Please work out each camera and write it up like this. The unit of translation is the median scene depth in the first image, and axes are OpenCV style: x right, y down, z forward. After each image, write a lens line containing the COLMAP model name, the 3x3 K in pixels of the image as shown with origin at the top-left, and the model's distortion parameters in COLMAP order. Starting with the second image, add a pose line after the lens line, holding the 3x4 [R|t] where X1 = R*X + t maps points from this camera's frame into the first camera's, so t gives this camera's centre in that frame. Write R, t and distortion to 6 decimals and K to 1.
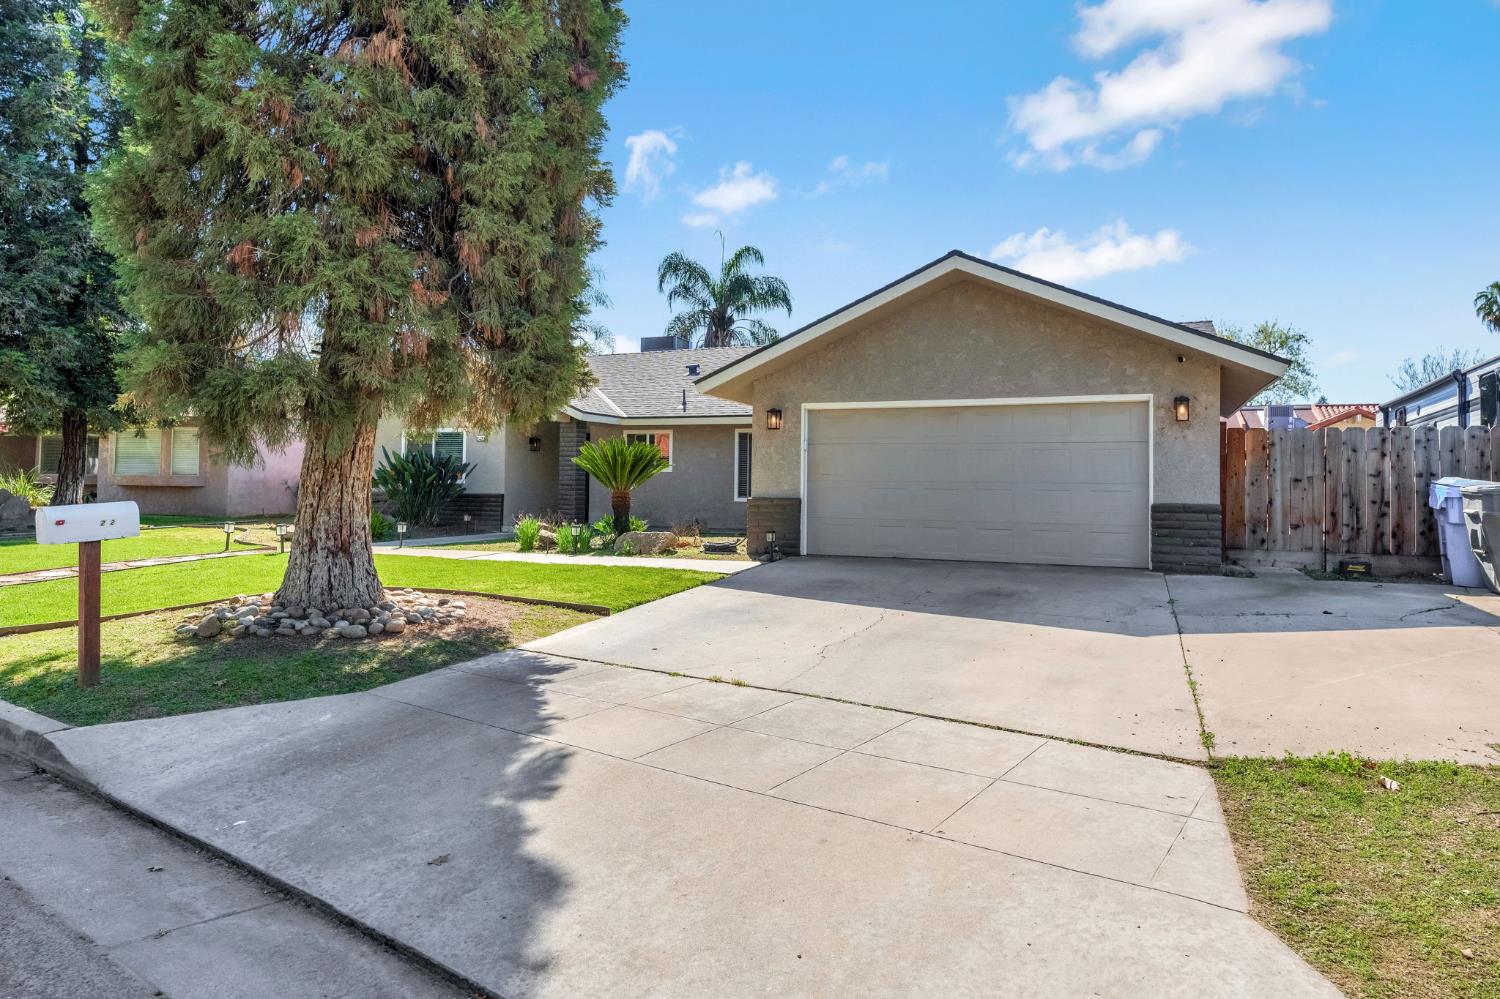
lens RADIAL K [[708.3, 0, 752.0], [0, 708.3, 473.7], [0, 0, 1]] dist [-0.001829, -0.000254]
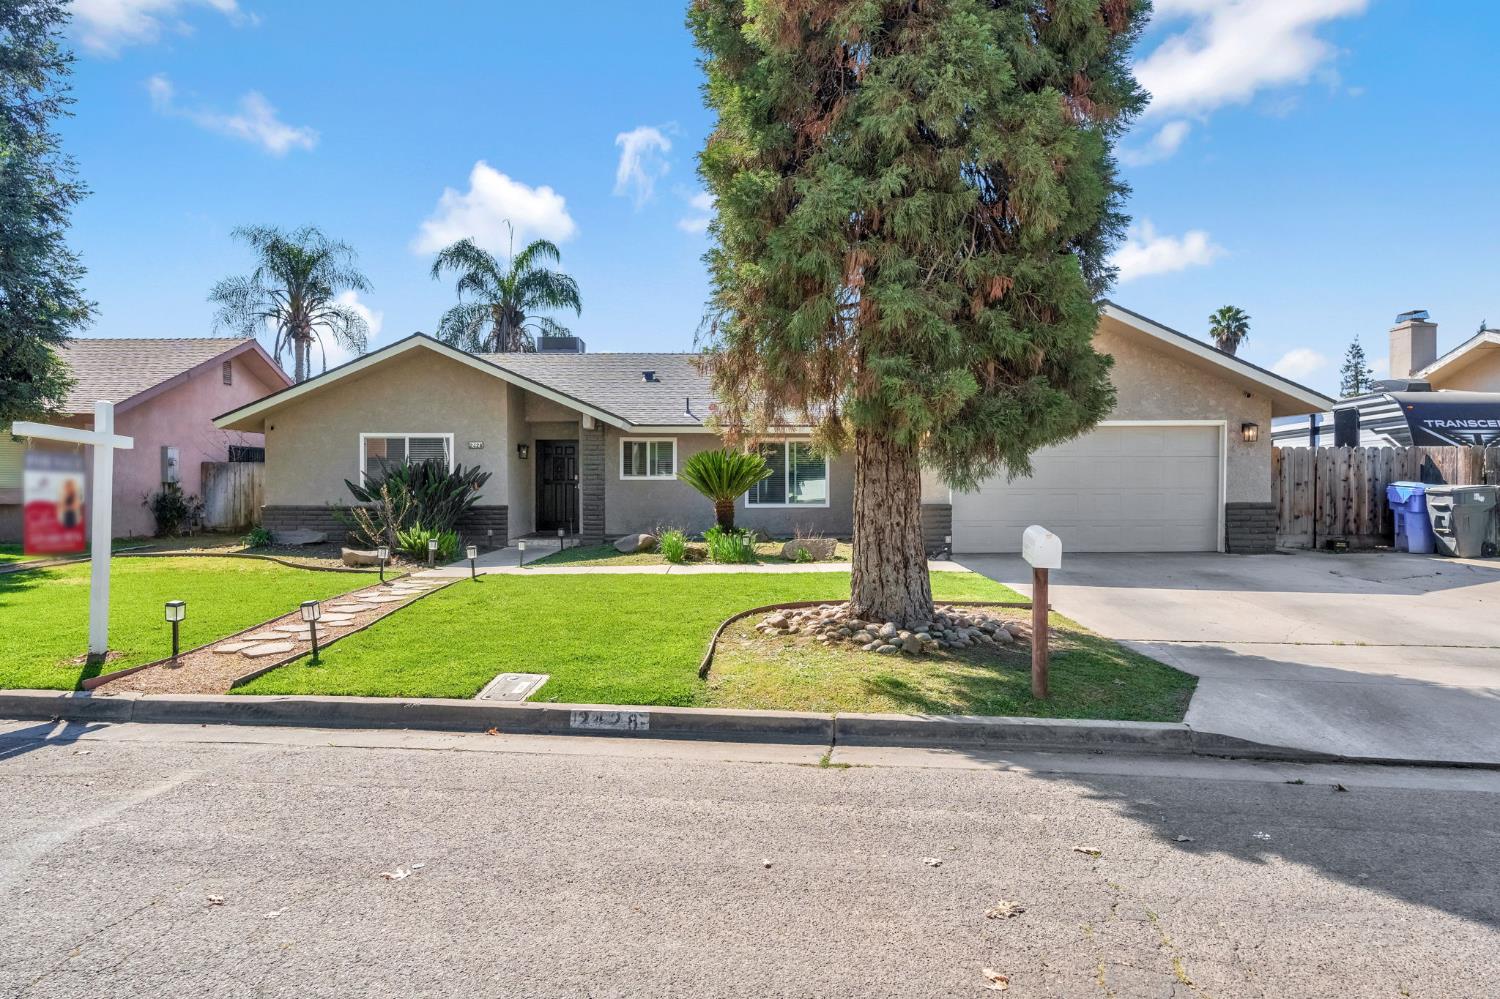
lens RADIAL K [[697.5, 0, 750.0], [0, 697.5, 499.5], [0, 0, 1]] dist [-0.000932, 0.000035]
pose [[0.940574, -0.019734, 0.339016, -0.719995], [0.008164, 0.999336, 0.035521, -0.018229], [-0.339492, -0.030642, 0.940110, 0.068497]]
